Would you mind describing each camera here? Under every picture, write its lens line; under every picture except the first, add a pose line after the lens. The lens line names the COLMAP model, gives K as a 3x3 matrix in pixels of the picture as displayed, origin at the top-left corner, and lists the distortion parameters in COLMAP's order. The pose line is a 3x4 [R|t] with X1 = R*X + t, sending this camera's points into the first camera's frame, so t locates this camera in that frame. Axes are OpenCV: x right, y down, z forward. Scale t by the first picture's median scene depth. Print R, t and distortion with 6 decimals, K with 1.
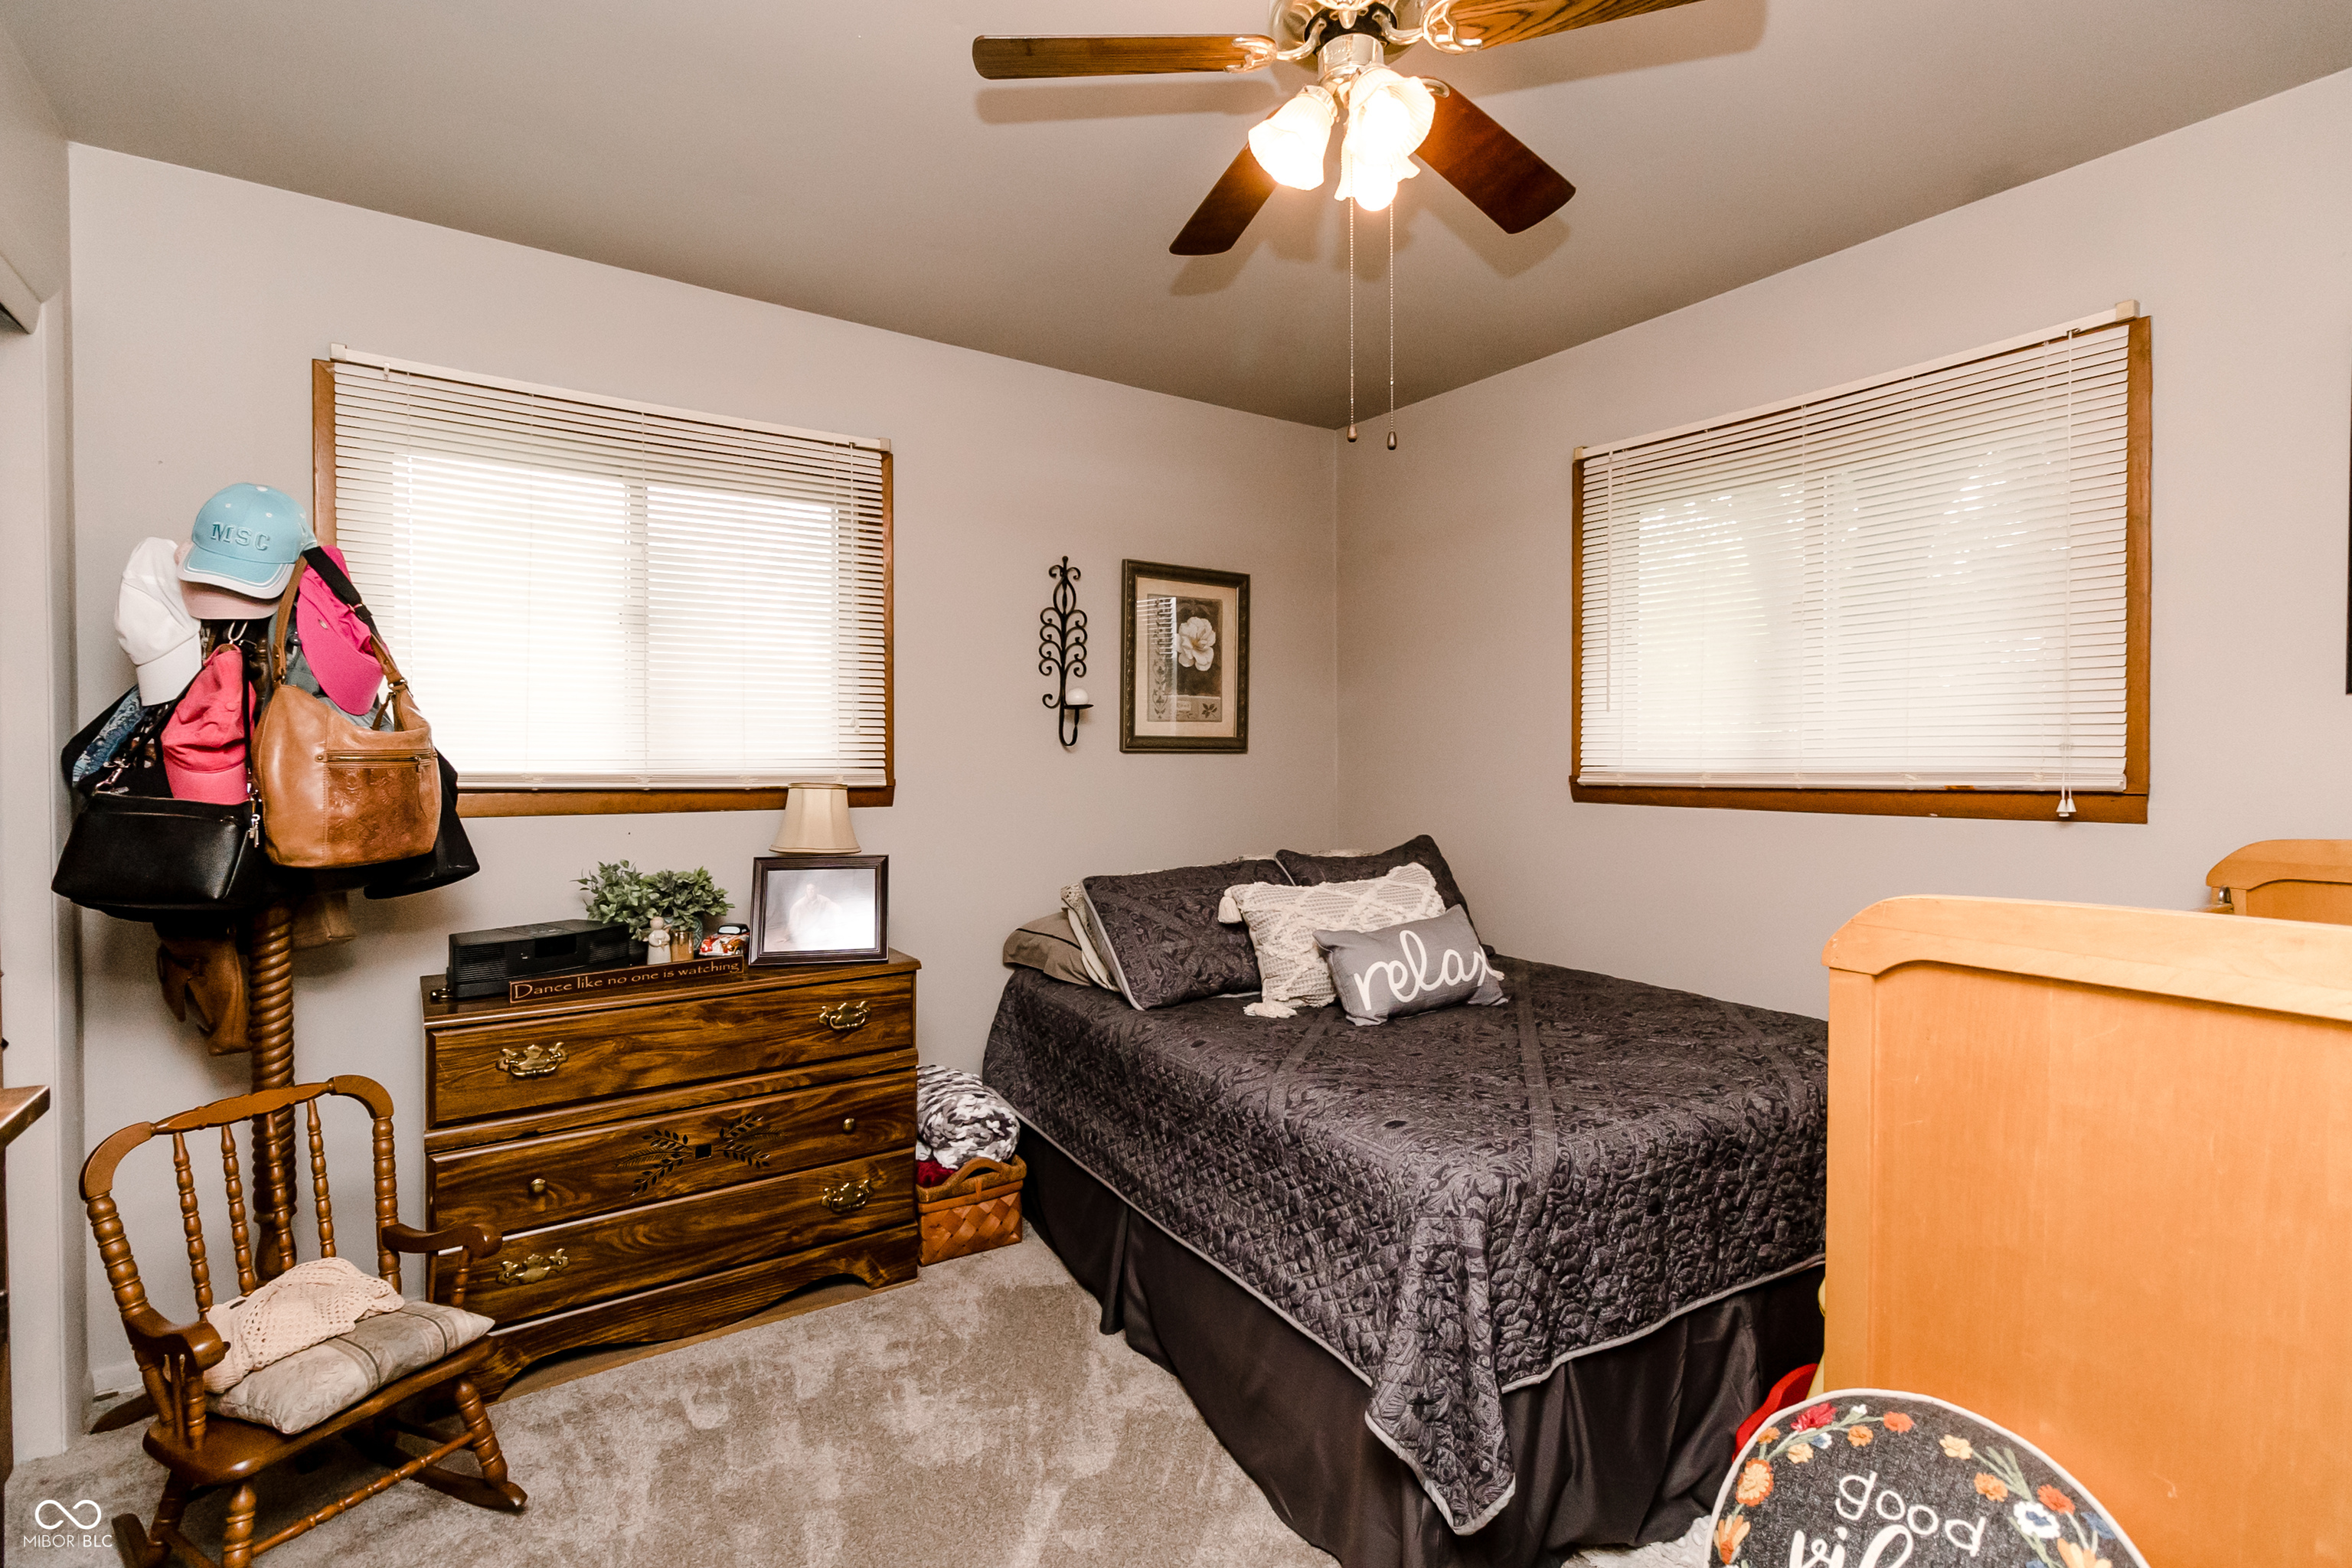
lens RADIAL K [[1086.5, 0, 1151.6], [0, 1086.5, 761.6], [0, 0, 1]] dist [-0.002882, -0.001452]
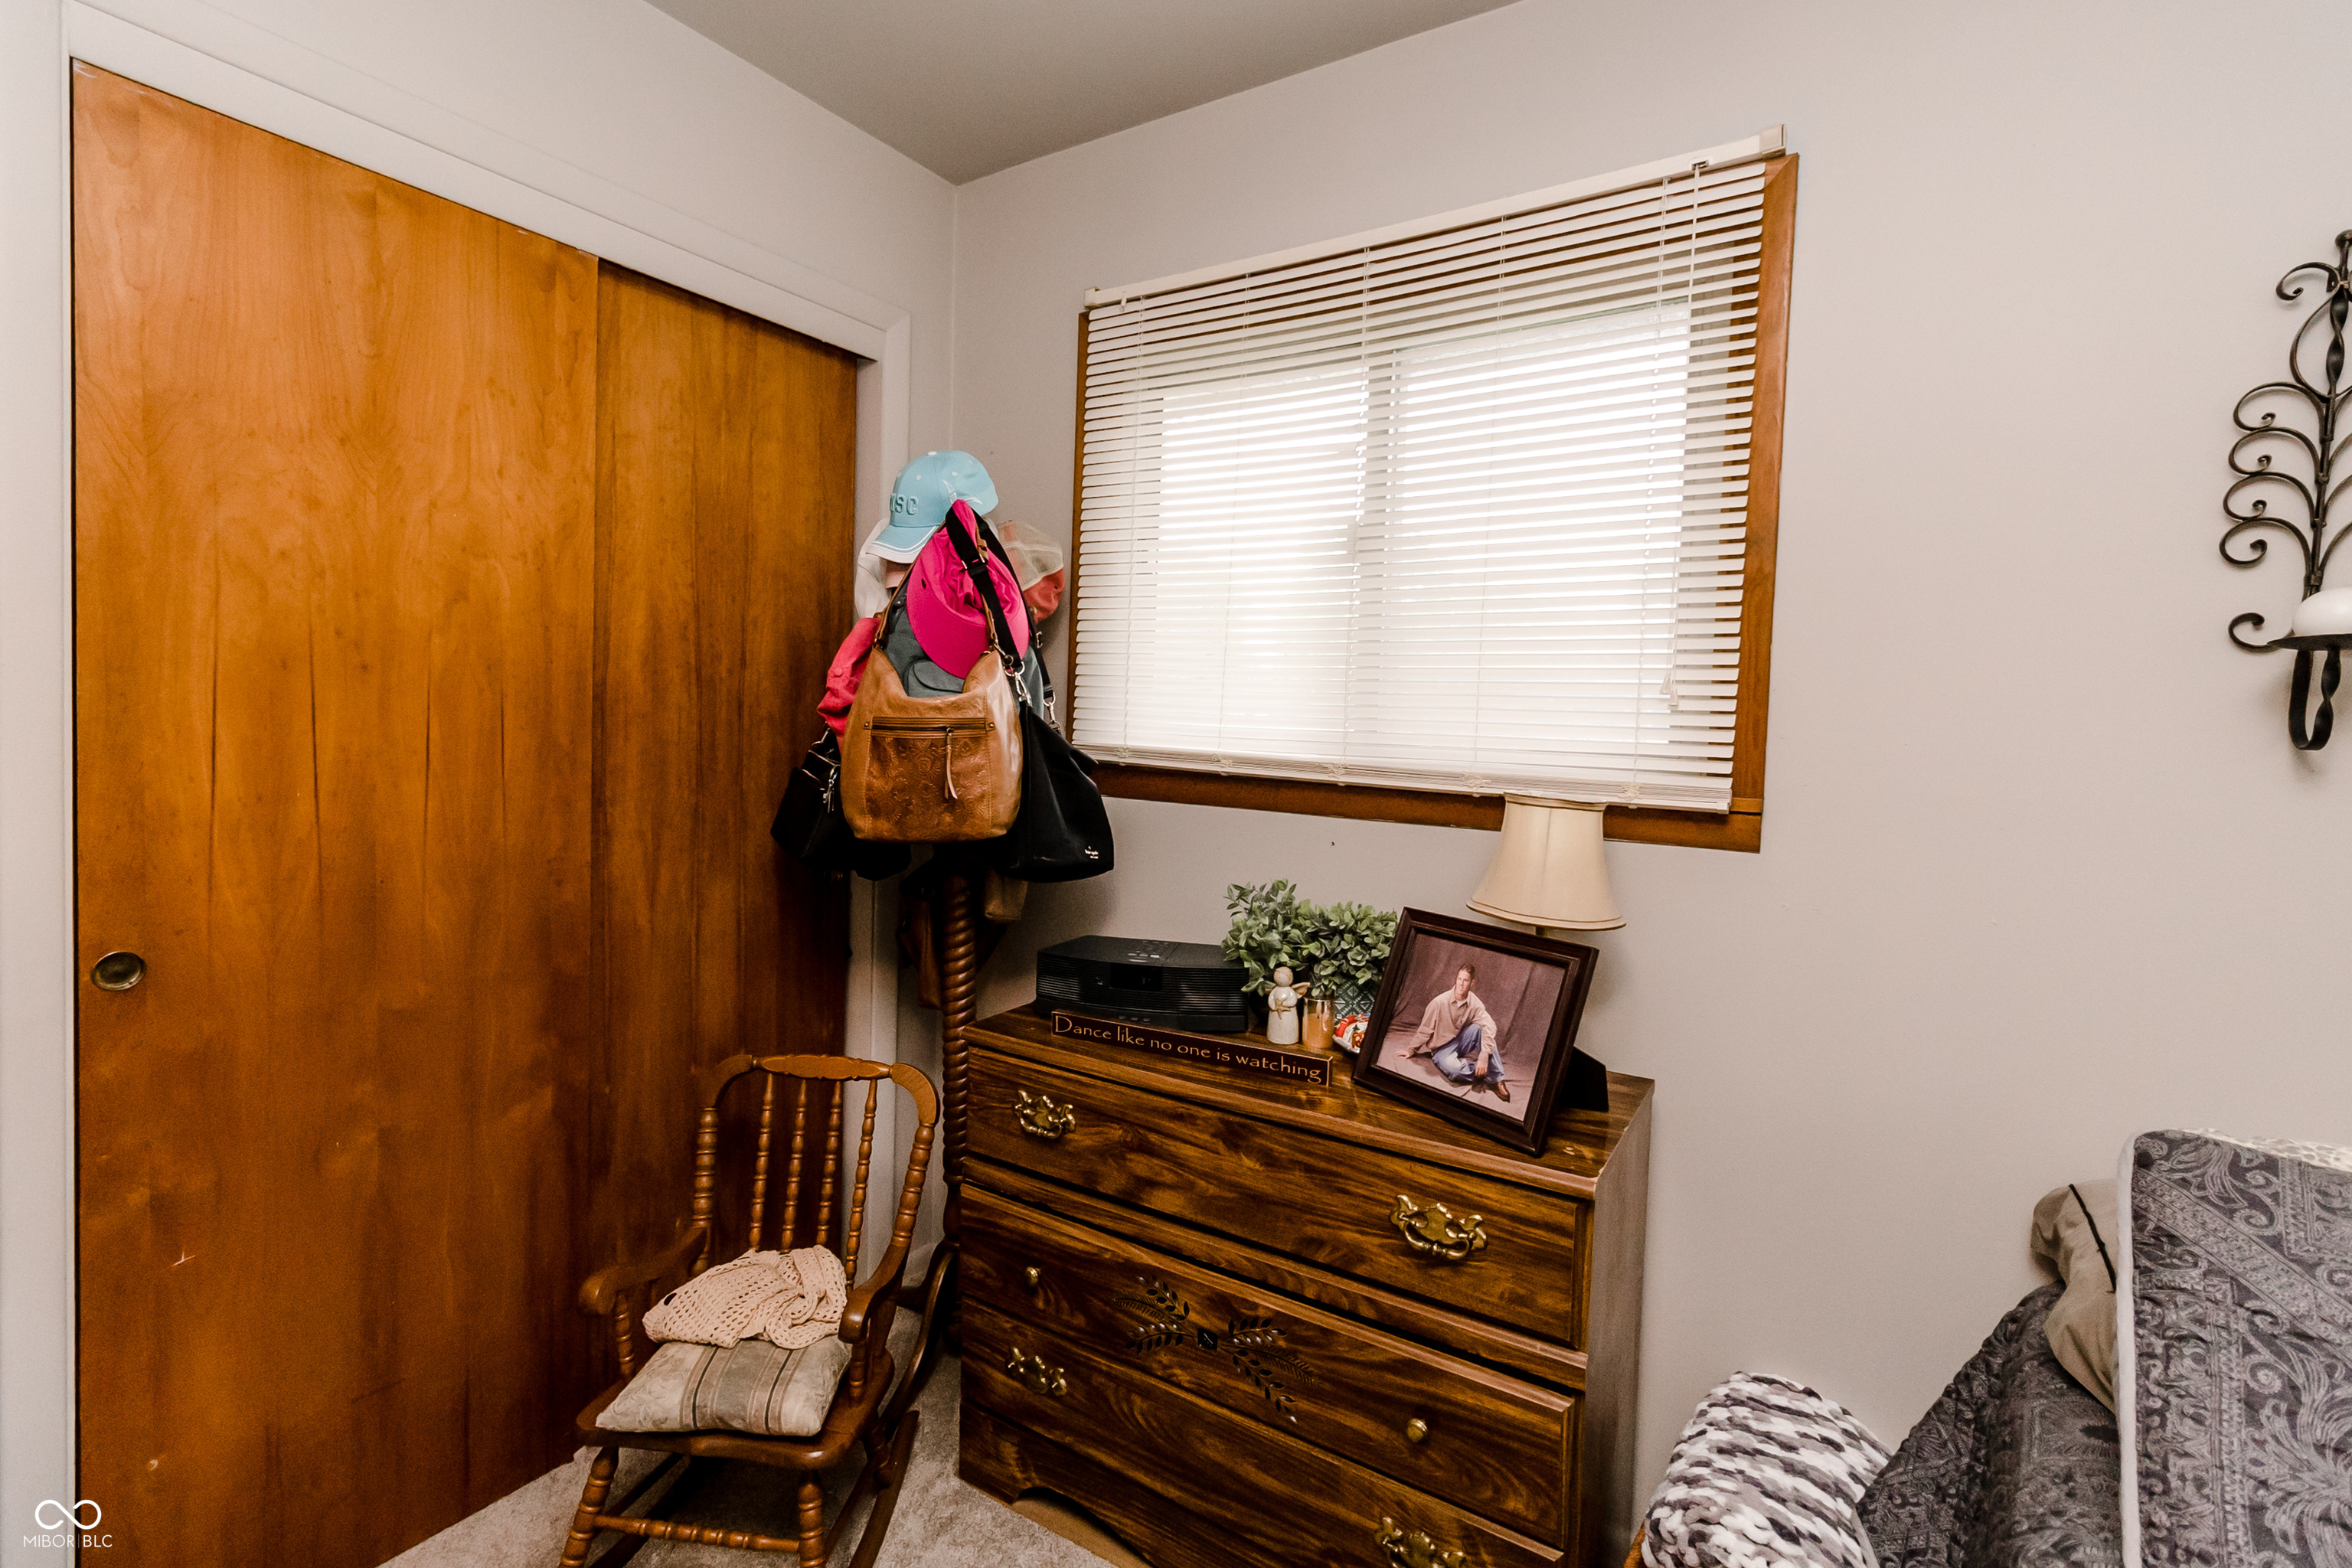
lens RADIAL K [[1086.5, 0, 1151.6], [0, 1086.5, 761.6], [0, 0, 1]] dist [-0.002882, -0.001452]
pose [[0.381053, 0.048065, -0.923303, 0.151015], [-0.039473, 0.998583, 0.035693, -0.011168], [0.923710, 0.022845, 0.382410, 0.658445]]
